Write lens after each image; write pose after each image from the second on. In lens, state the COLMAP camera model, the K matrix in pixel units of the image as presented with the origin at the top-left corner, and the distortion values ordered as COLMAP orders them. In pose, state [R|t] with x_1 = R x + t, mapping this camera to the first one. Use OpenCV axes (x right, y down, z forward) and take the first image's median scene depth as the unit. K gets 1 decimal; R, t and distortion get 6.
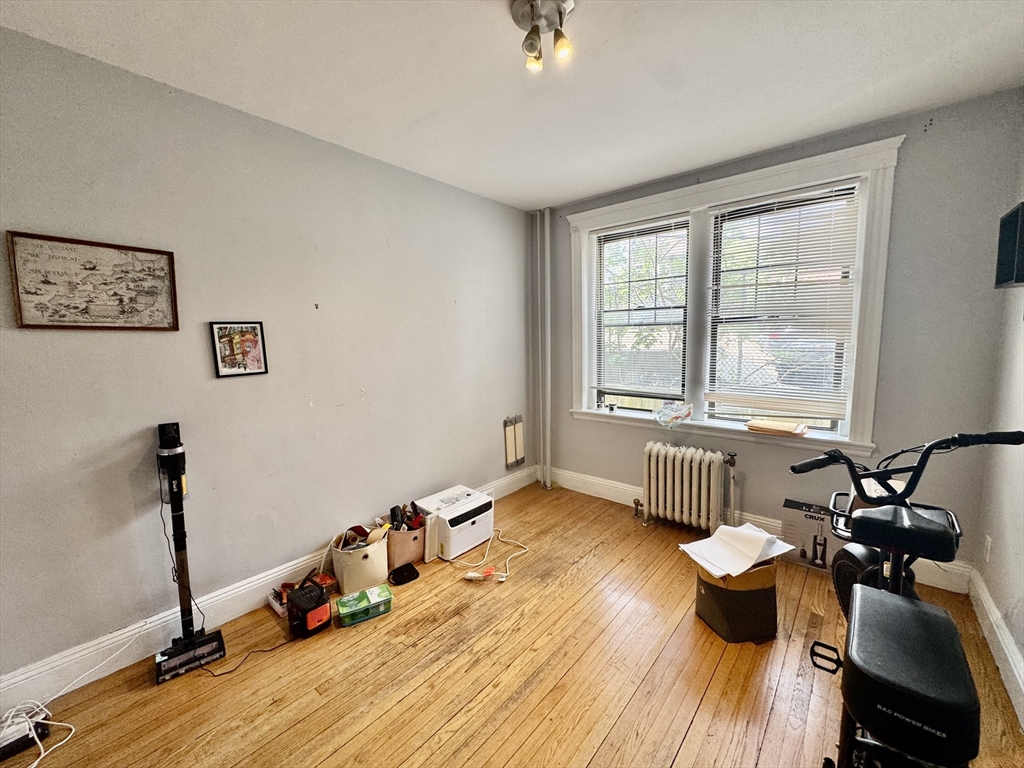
lens RADIAL K [[410.1, 0, 510.2], [0, 410.1, 383.6], [0, 0, 1]] dist [-0.003005, 0.000385]
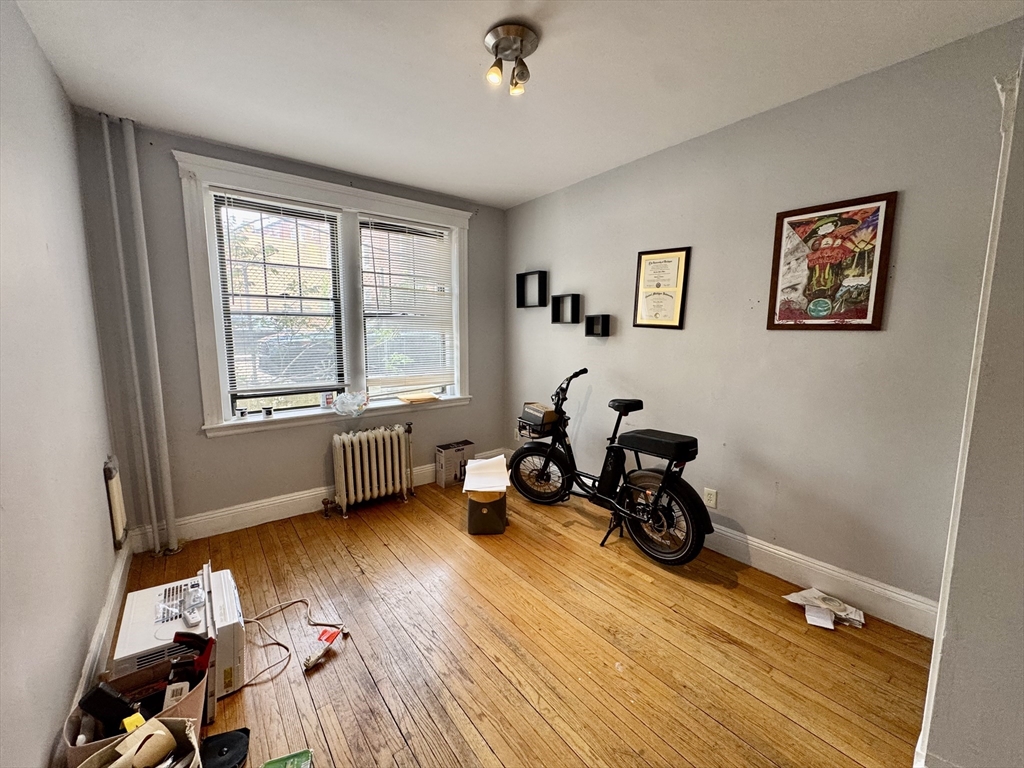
lens RADIAL K [[410.1, 0, 510.2], [0, 410.1, 383.6], [0, 0, 1]] dist [-0.003005, 0.000385]
pose [[0.193753, -0.106783, 0.975222, -0.533656], [0.103802, 0.990710, 0.087856, -0.022894], [-0.975543, 0.084208, 0.203037, 0.387579]]
